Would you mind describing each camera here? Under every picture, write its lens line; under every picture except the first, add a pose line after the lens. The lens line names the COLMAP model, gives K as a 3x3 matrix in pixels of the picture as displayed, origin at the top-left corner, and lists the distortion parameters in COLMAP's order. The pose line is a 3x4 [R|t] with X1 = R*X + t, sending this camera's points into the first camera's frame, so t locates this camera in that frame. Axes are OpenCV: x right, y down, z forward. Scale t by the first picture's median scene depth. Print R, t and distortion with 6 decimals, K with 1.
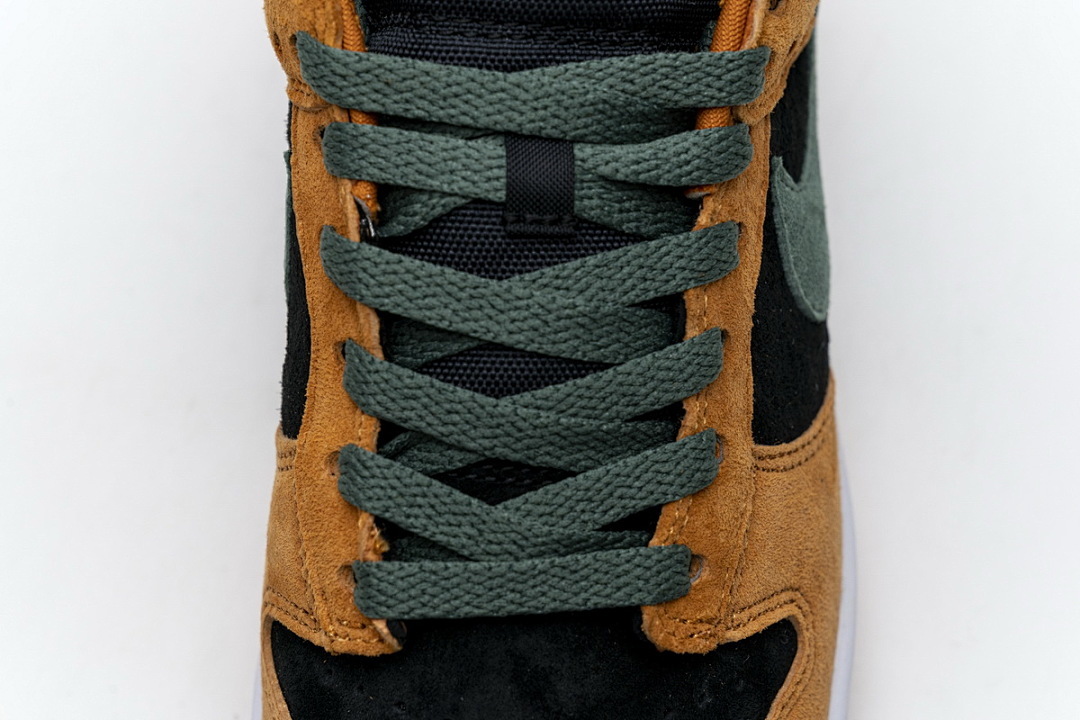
lens RADIAL K [[2192.2, 0, 544.3], [0, 2192.2, 358.0], [0, 0, 1]] dist [-0.035858, 0.000000]
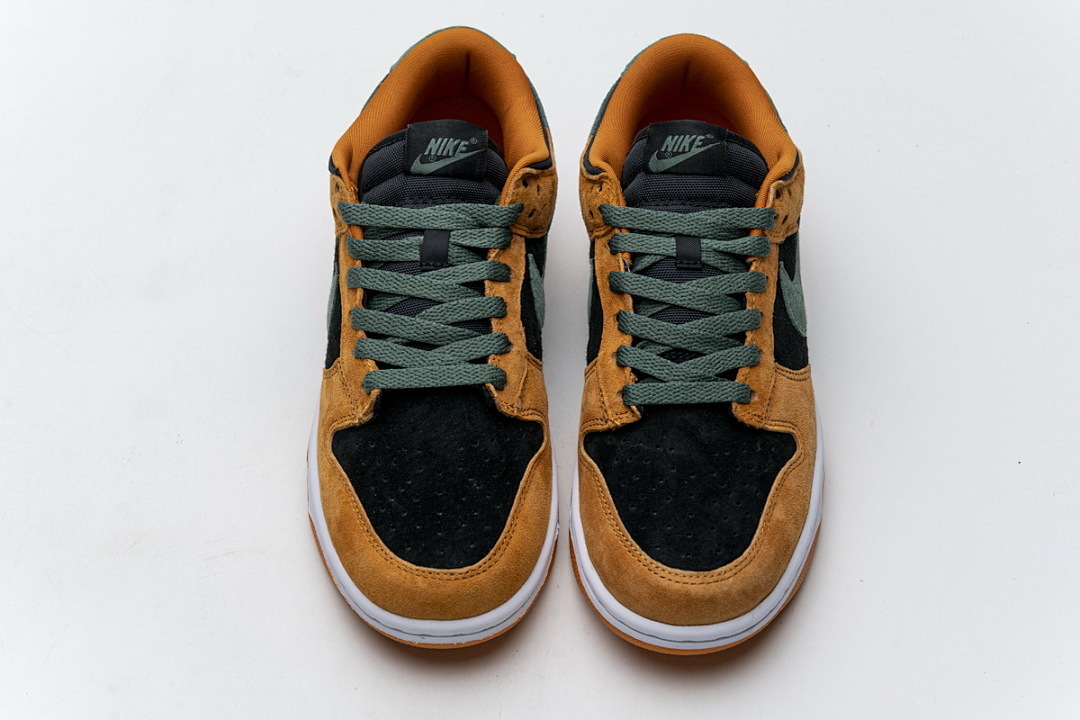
lens RADIAL K [[2192.2, 0, 538.4], [0, 2192.2, 361.5], [0, 0, 1]] dist [-0.035858, 0.000000]
pose [[0.998616, -0.009896, -0.051645, -0.051800], [-0.005006, 0.959778, -0.280714, 0.813563], [0.052346, 0.280584, 0.958401, -1.574682]]
